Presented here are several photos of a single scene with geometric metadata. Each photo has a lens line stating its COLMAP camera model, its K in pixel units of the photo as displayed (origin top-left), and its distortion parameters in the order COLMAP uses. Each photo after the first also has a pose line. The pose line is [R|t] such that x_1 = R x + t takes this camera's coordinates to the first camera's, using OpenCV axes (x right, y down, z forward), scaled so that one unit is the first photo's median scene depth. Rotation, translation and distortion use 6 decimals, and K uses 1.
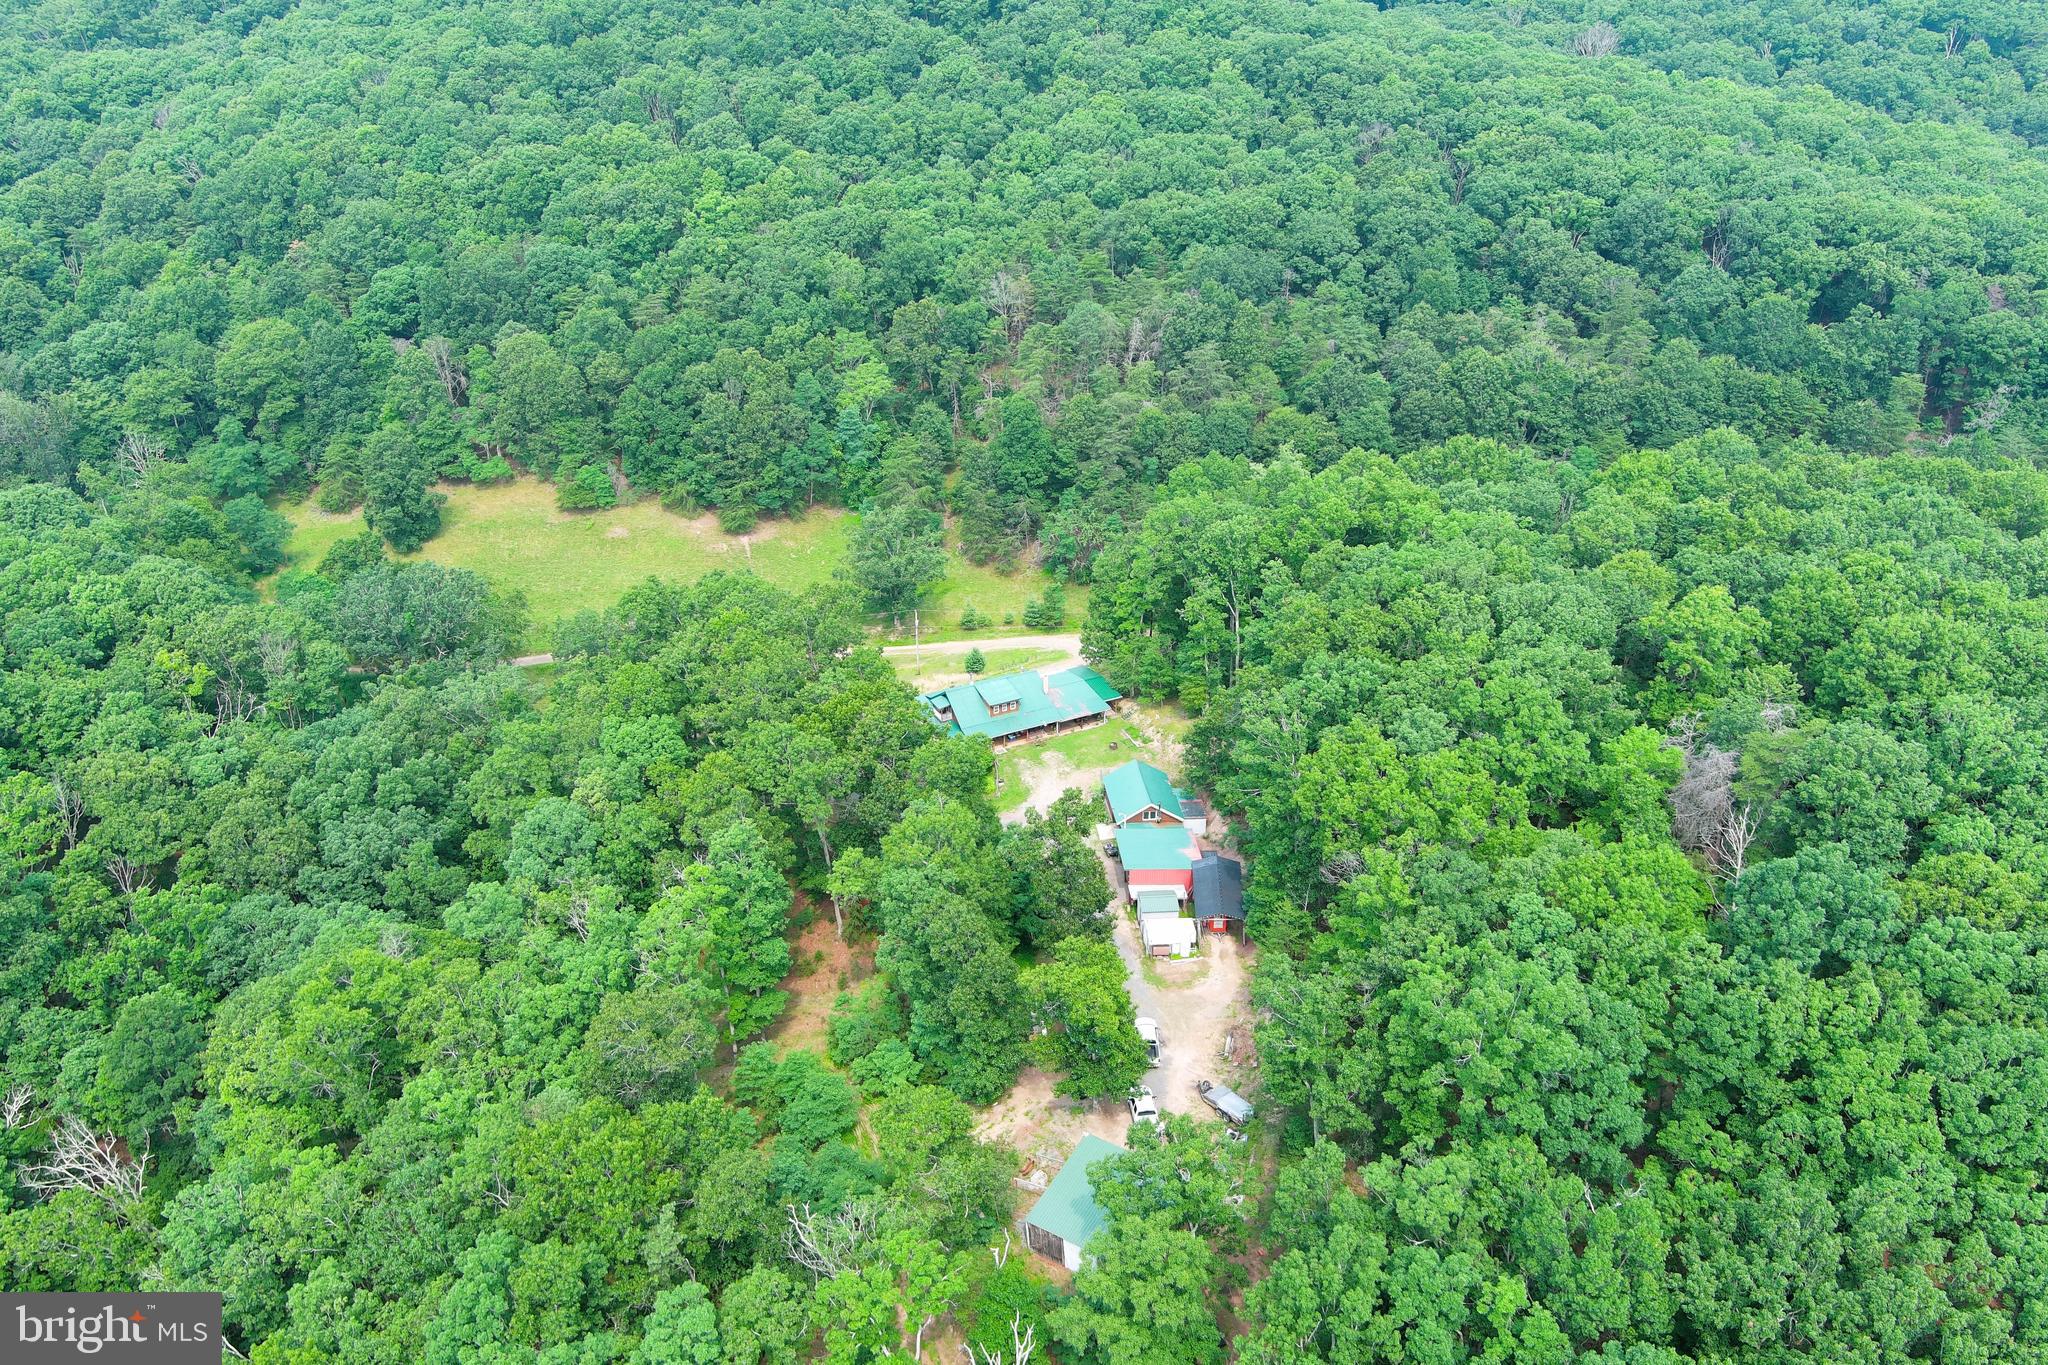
lens RADIAL K [[1585.6, 0, 1022.2], [0, 1585.6, 696.5], [0, 0, 1]] dist [0.023805, -0.016121]
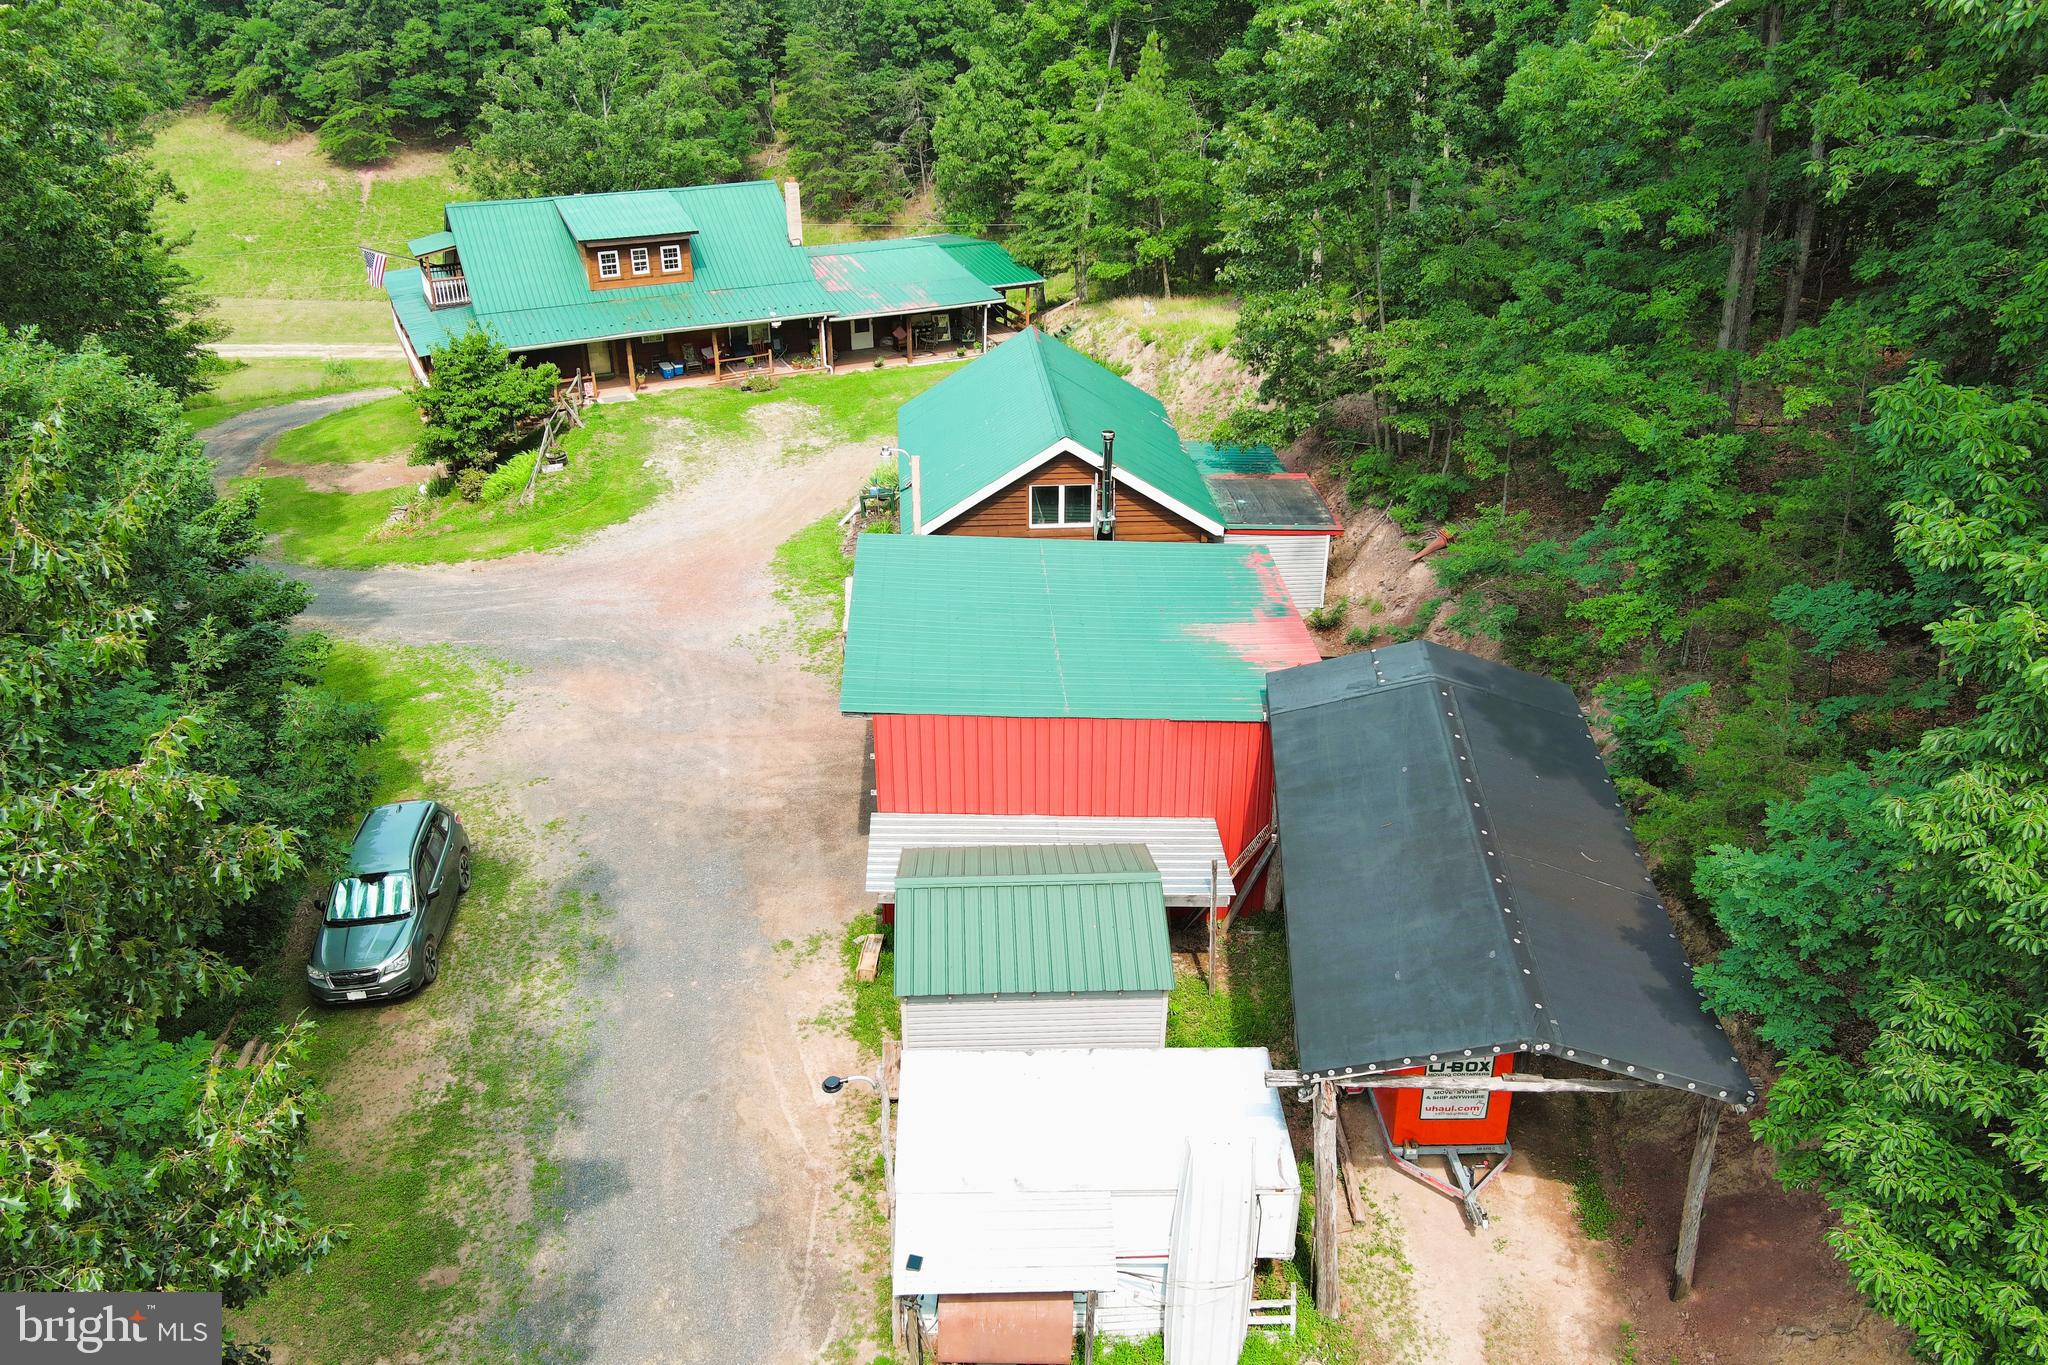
lens RADIAL K [[1585.6, 0, 1020.9], [0, 1585.6, 687.7], [0, 0, 1]] dist [0.023805, -0.016121]
pose [[0.999277, 0.019514, -0.032627, 0.054139], [-0.019856, 0.999751, -0.010176, 0.066842], [0.032420, 0.010817, 0.999416, 0.520383]]
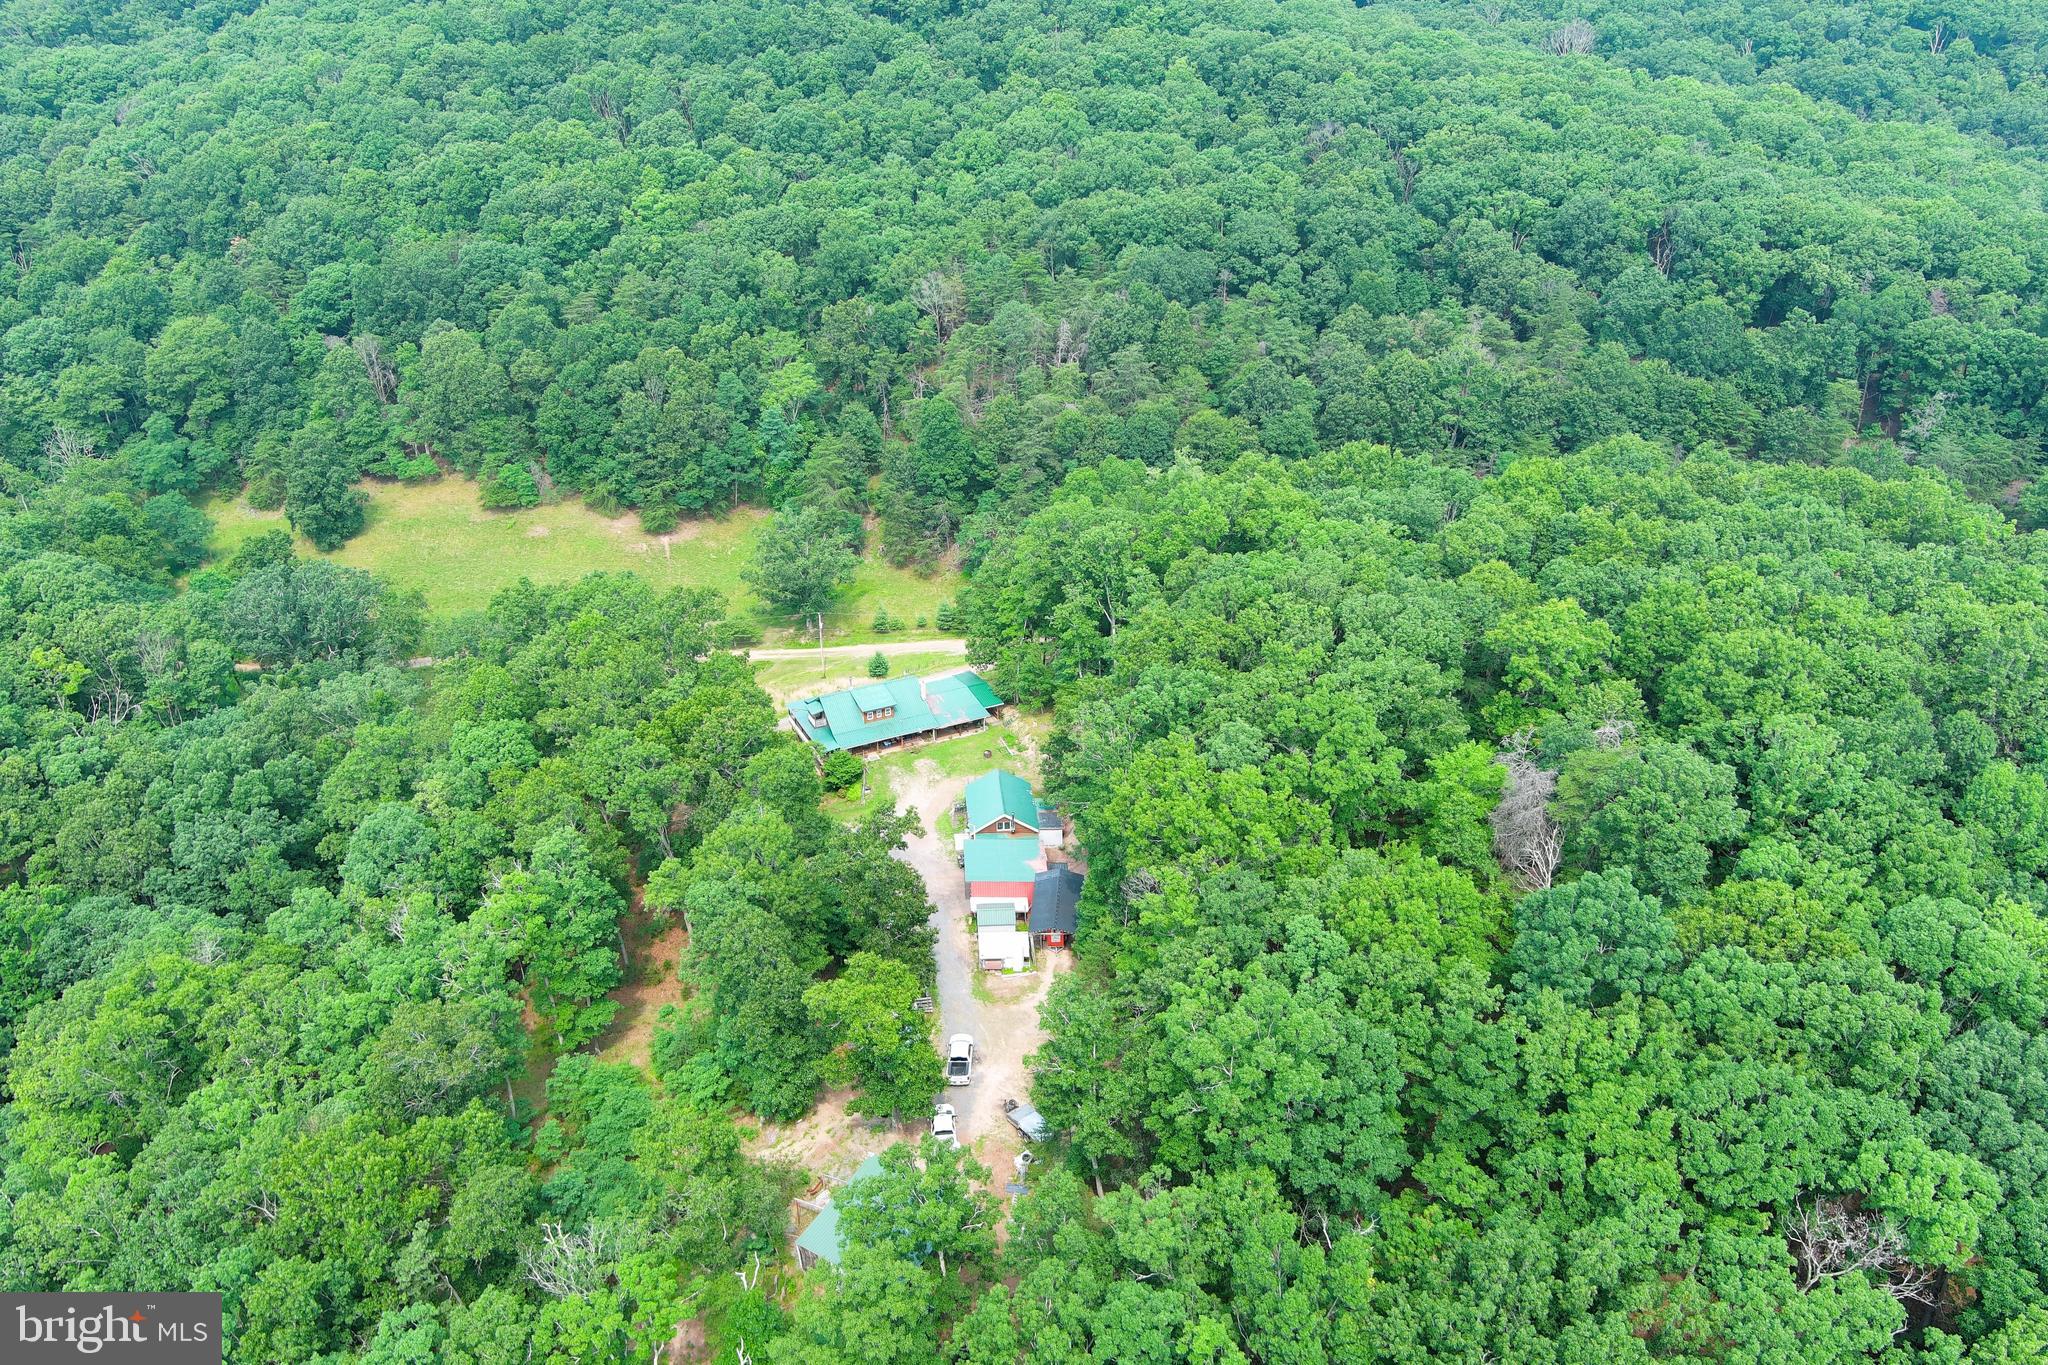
lens RADIAL K [[1585.6, 0, 1022.7], [0, 1585.6, 696.9], [0, 0, 1]] dist [0.023805, -0.016121]
pose [[0.999710, 0.009562, -0.022114, 0.074522], [-0.009513, 0.999952, 0.002286, -0.004974], [0.022135, -0.002075, 0.999753, 0.010144]]
